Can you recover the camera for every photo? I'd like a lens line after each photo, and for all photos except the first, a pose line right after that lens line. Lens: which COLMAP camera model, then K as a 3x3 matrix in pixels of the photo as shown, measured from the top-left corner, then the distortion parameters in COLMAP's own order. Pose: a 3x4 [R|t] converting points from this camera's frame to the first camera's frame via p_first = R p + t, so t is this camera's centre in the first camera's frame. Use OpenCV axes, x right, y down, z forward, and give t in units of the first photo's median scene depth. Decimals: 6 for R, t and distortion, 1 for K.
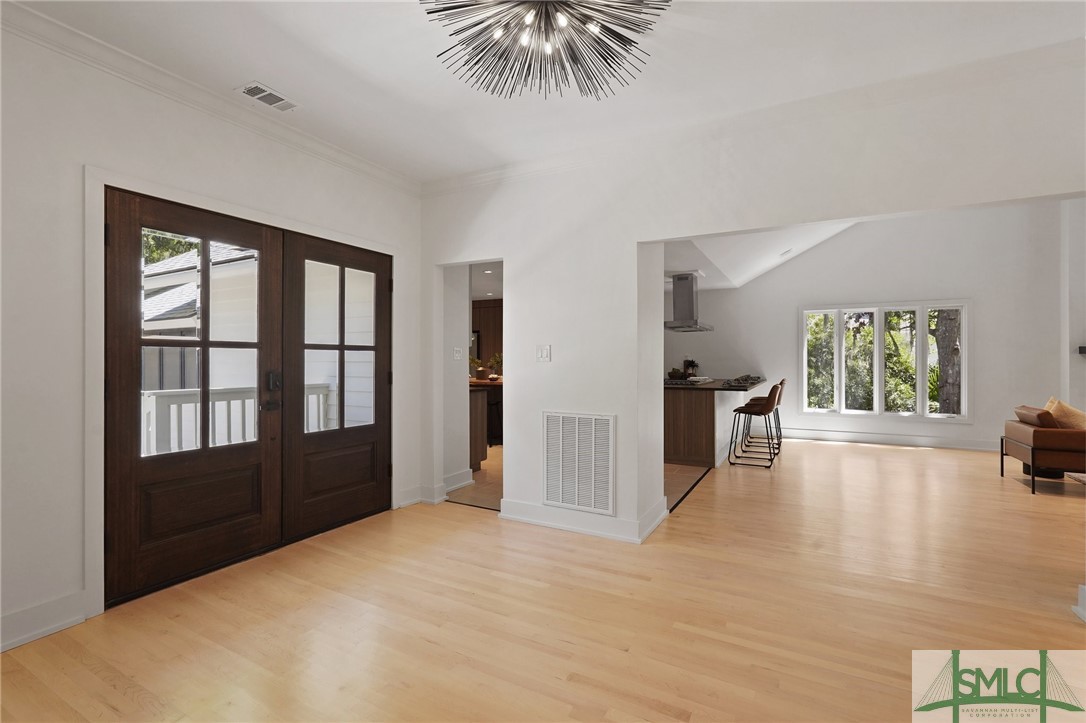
lens RADIAL K [[496.1, 0, 540.7], [0, 496.1, 363.7], [0, 0, 1]] dist [0.001052, 0.000430]
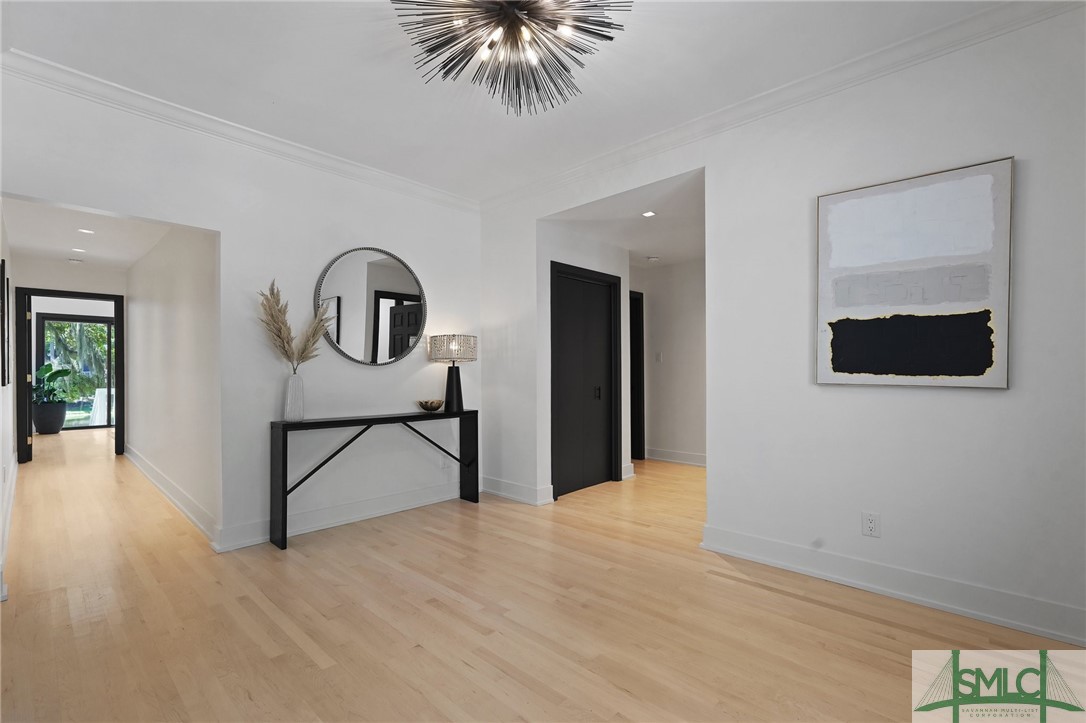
lens RADIAL K [[496.1, 0, 540.7], [0, 496.1, 363.7], [0, 0, 1]] dist [0.001052, 0.000430]
pose [[-0.967723, 0.000536, 0.252014, -0.271856], [0.000359, 1.000000, -0.000749, 0.029335], [-0.252014, -0.000634, -0.967723, 1.692804]]
